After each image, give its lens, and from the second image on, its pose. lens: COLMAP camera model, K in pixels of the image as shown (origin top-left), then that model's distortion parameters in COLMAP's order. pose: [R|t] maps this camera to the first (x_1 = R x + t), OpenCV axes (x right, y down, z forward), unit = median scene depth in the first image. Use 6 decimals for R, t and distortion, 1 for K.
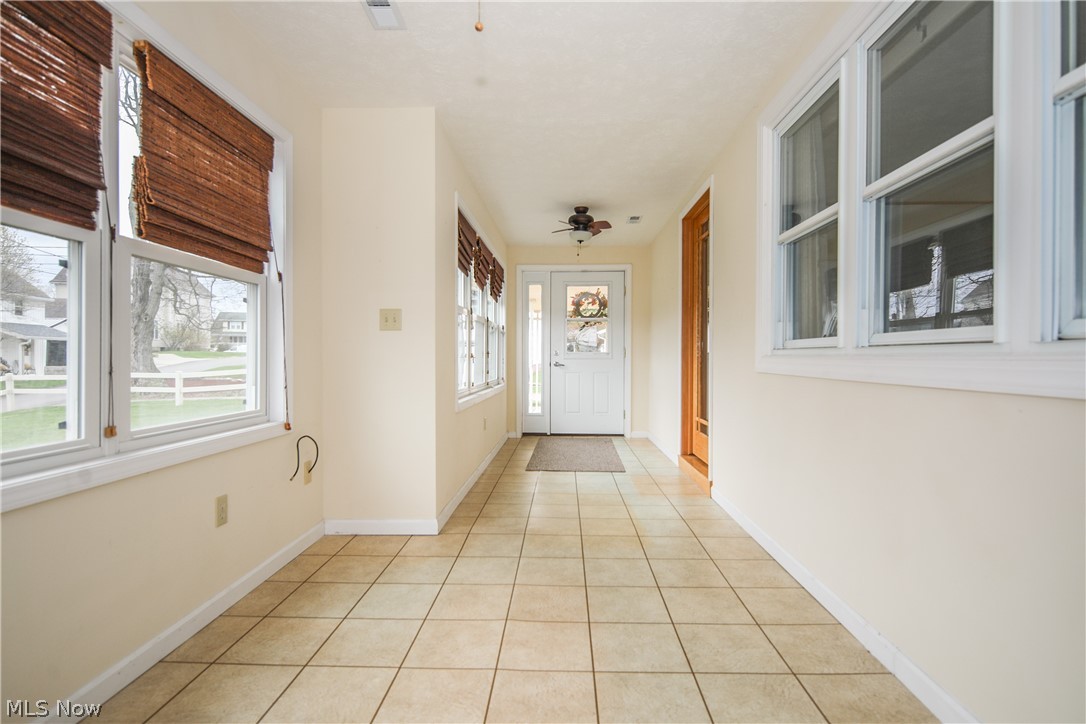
lens RADIAL K [[541.8, 0, 543.0], [0, 541.8, 362.0], [0, 0, 1]] dist [-0.001733, -0.000726]
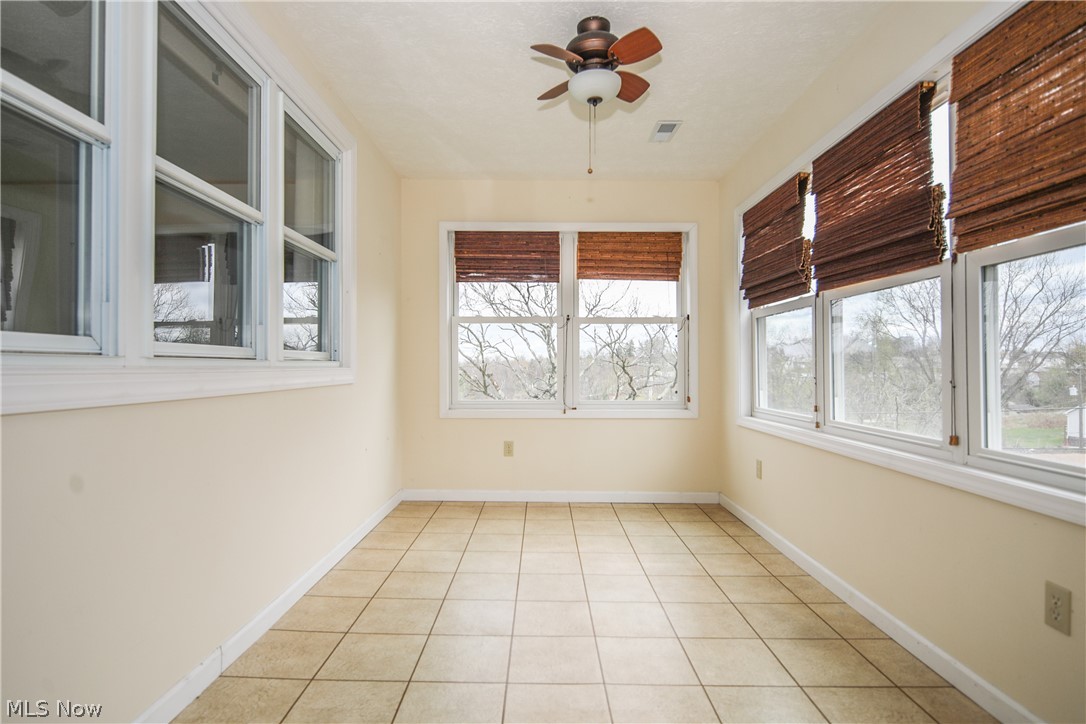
lens RADIAL K [[541.8, 0, 543.0], [0, 541.8, 362.0], [0, 0, 1]] dist [-0.001733, -0.000726]
pose [[-0.999152, -0.003270, -0.041045, 0.070077], [-0.003320, 0.999994, 0.001141, -0.026921], [0.041041, 0.001276, -0.999157, 2.018270]]
